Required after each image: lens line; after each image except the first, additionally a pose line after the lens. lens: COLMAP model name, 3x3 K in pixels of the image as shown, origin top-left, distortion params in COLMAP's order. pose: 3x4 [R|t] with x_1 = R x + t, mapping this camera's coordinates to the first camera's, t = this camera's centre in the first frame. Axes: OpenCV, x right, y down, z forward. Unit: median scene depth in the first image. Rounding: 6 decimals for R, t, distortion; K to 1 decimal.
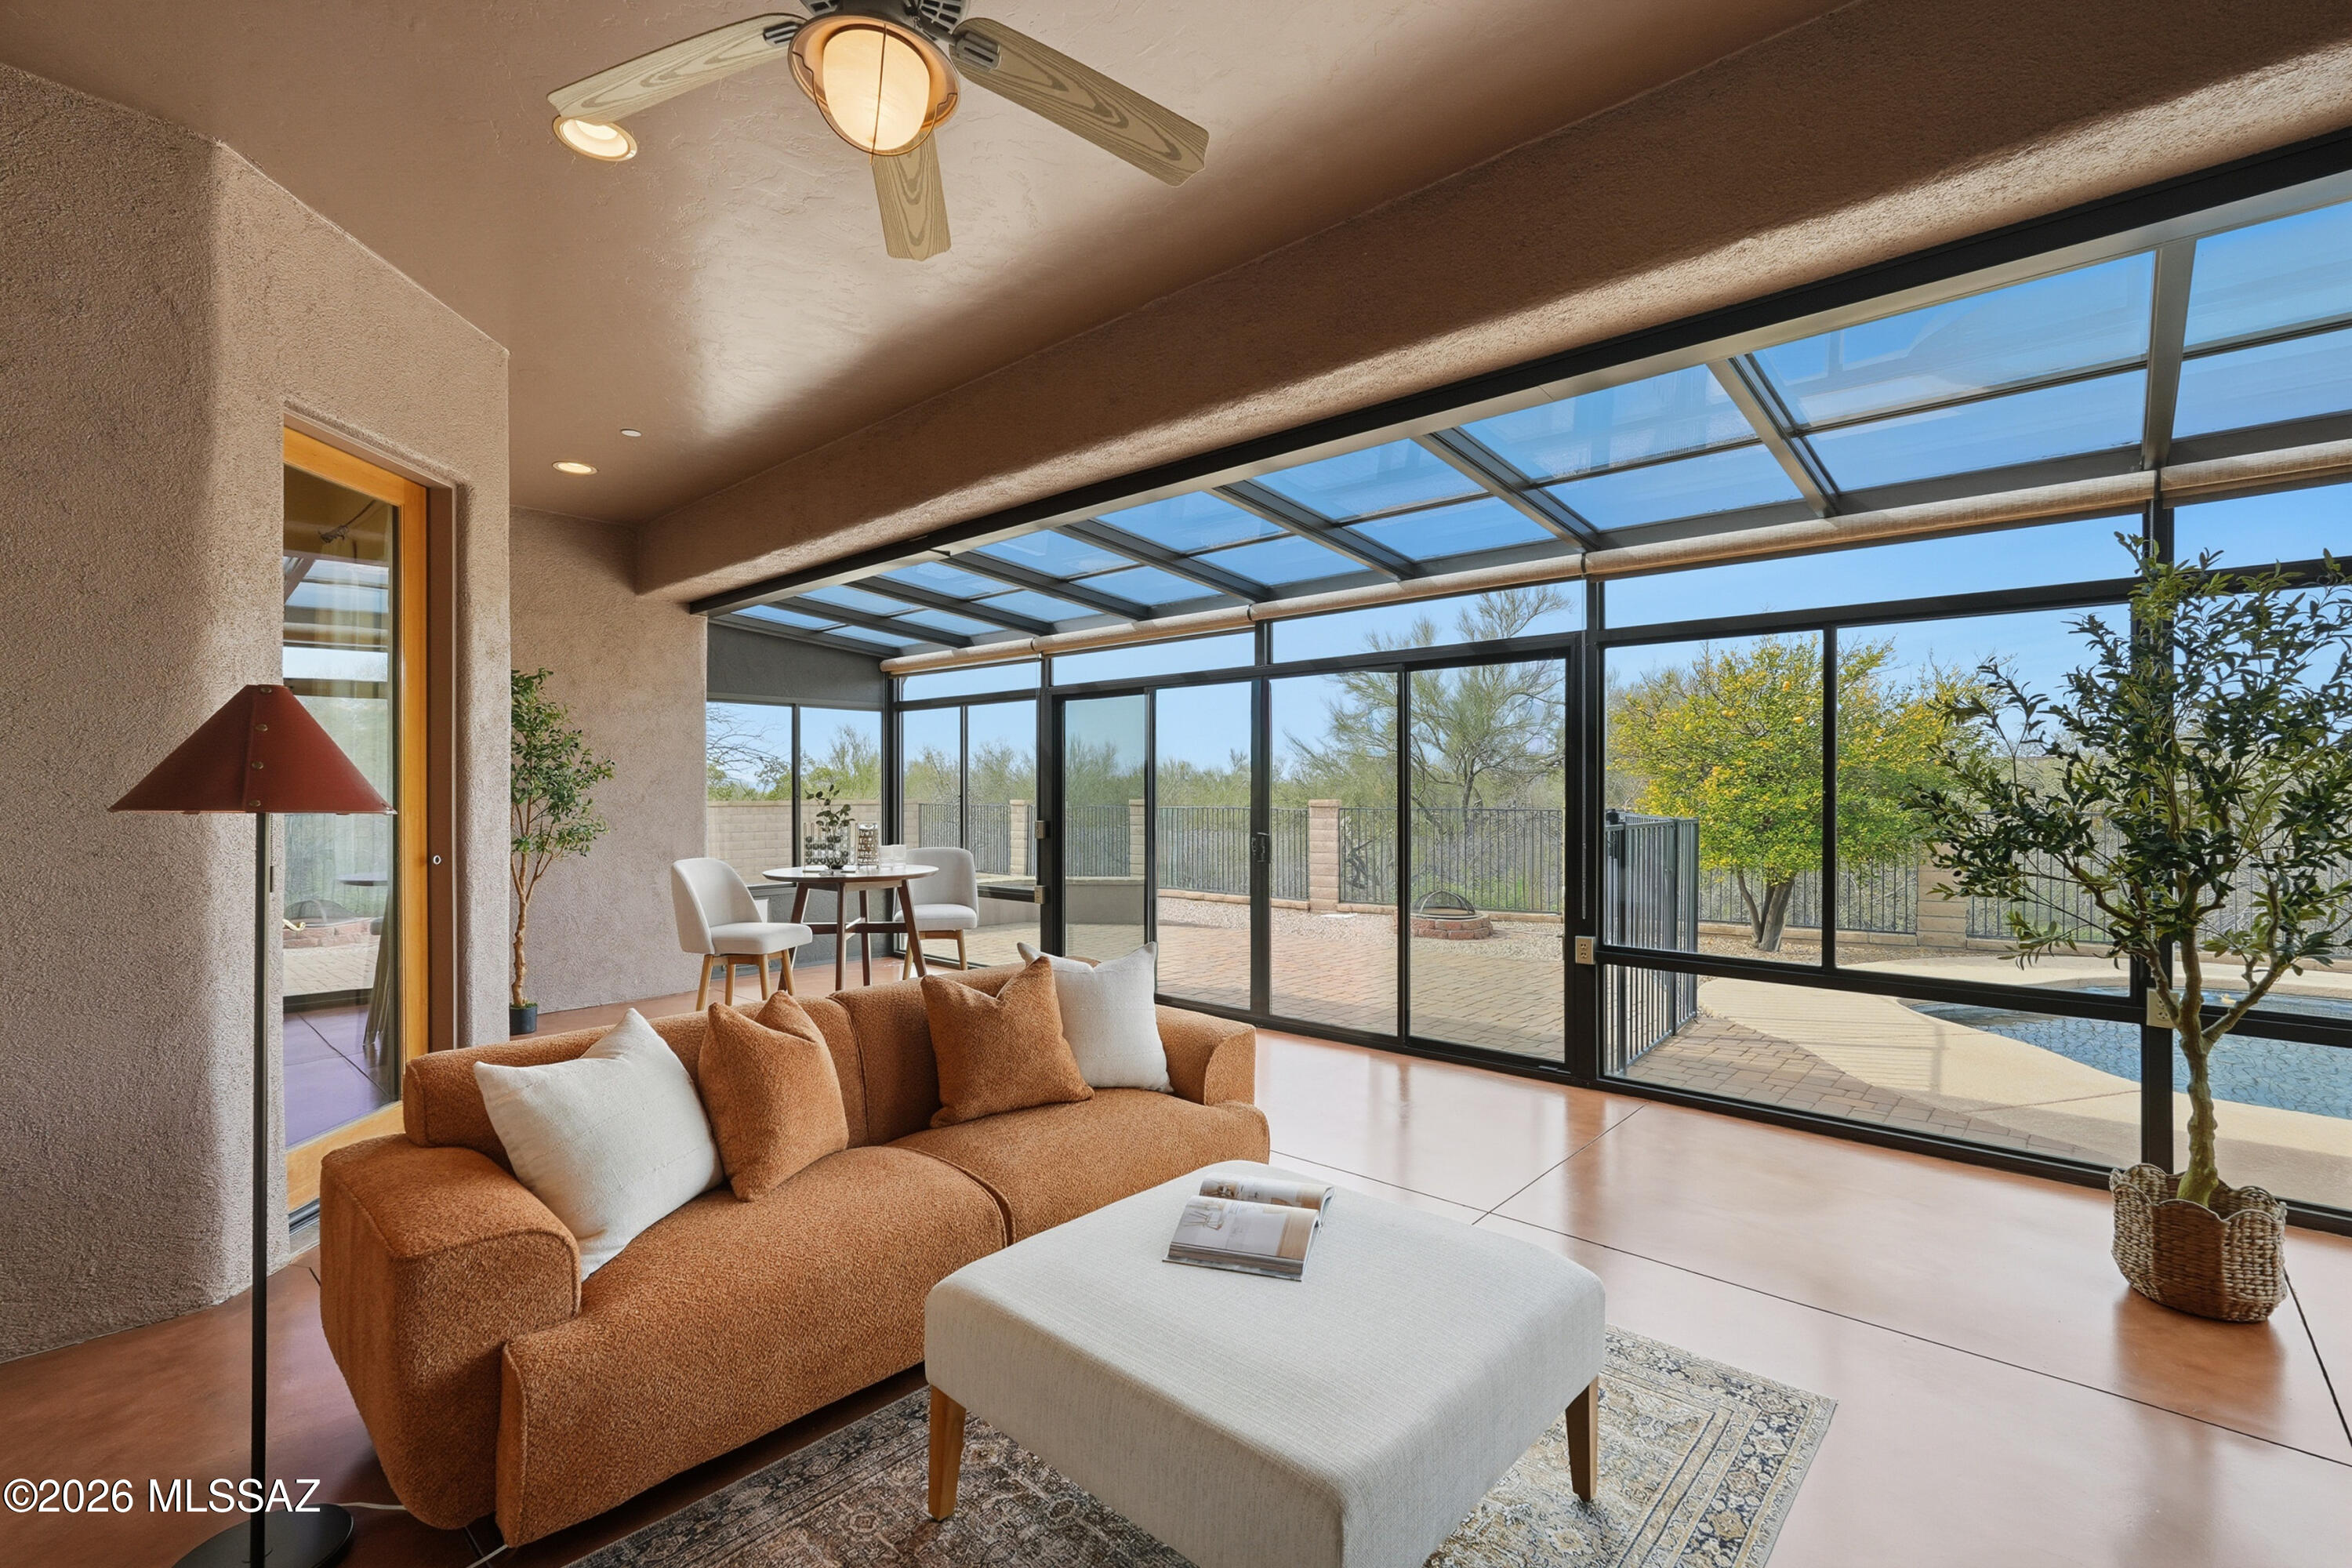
lens RADIAL K [[1037.7, 0, 1176.0], [0, 1037.7, 784.0], [0, 0, 1]] dist [-0.001249, 0.000755]
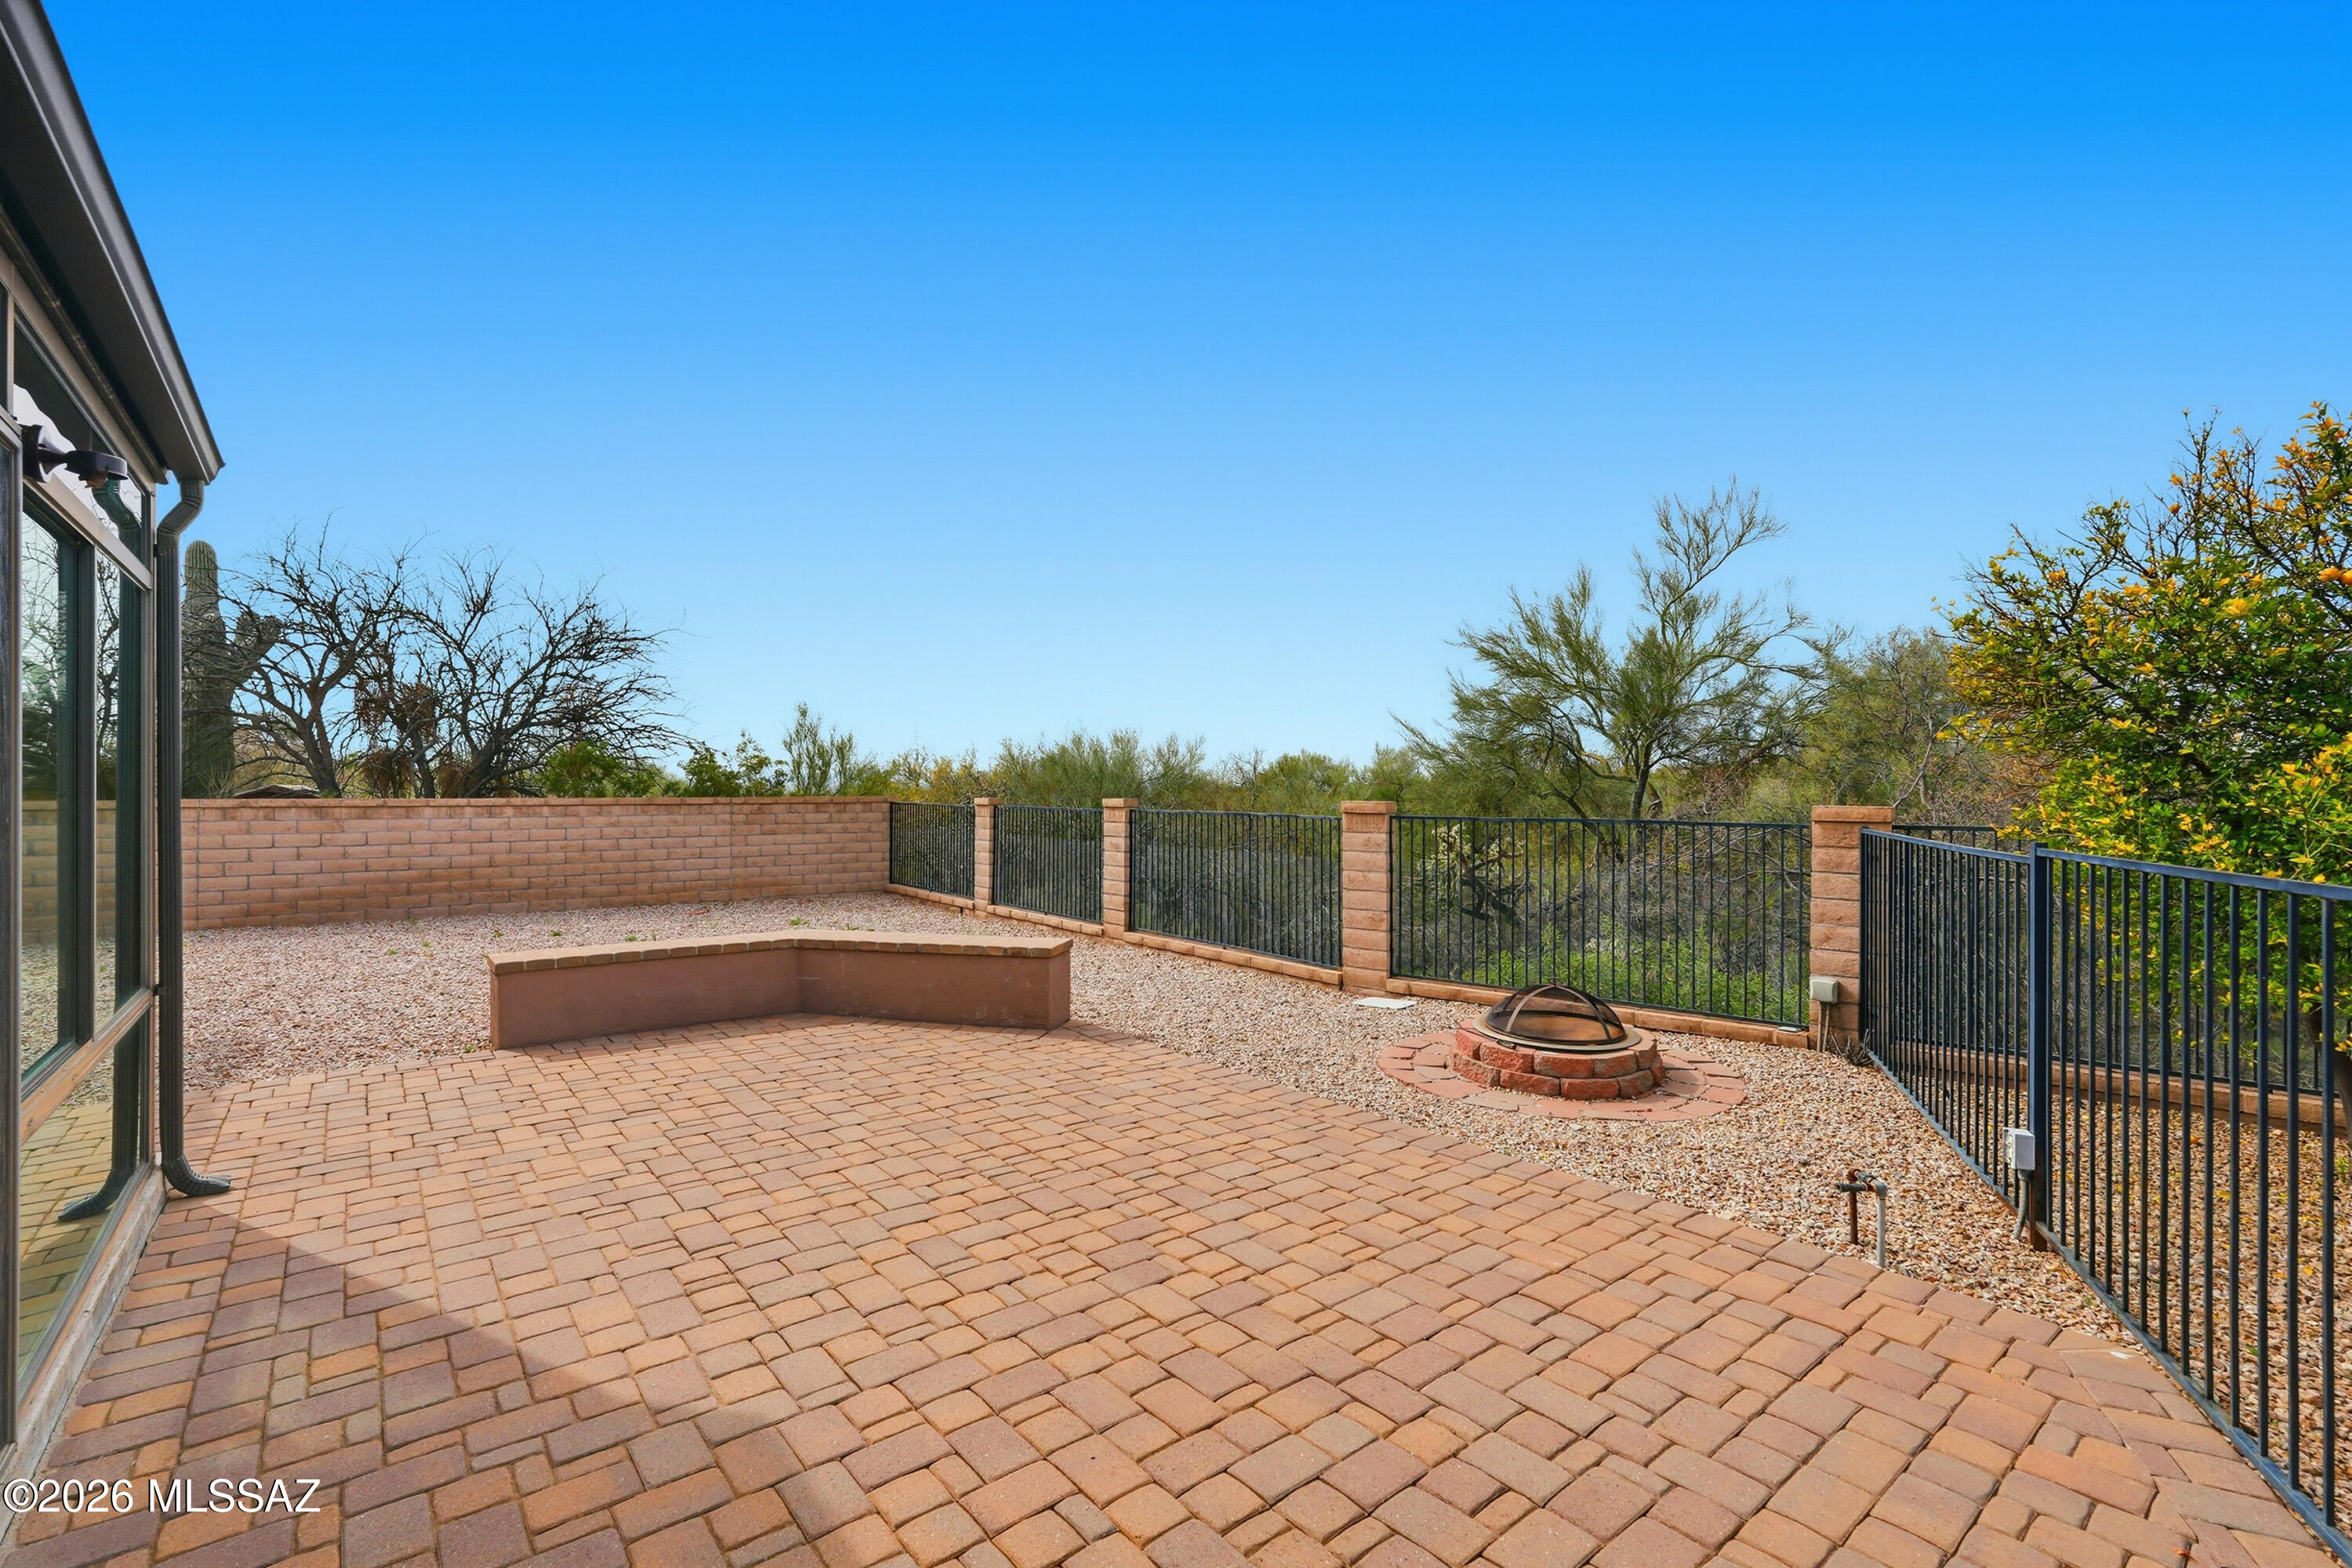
lens RADIAL K [[1037.7, 0, 1176.0], [0, 1037.7, 784.0], [0, 0, 1]] dist [-0.001249, 0.000755]
pose [[0.987747, 0.001550, -0.156058, 0.127299], [-0.001075, 0.999995, 0.003125, 0.003196], [0.156062, -0.002919, 0.987743, 0.394803]]
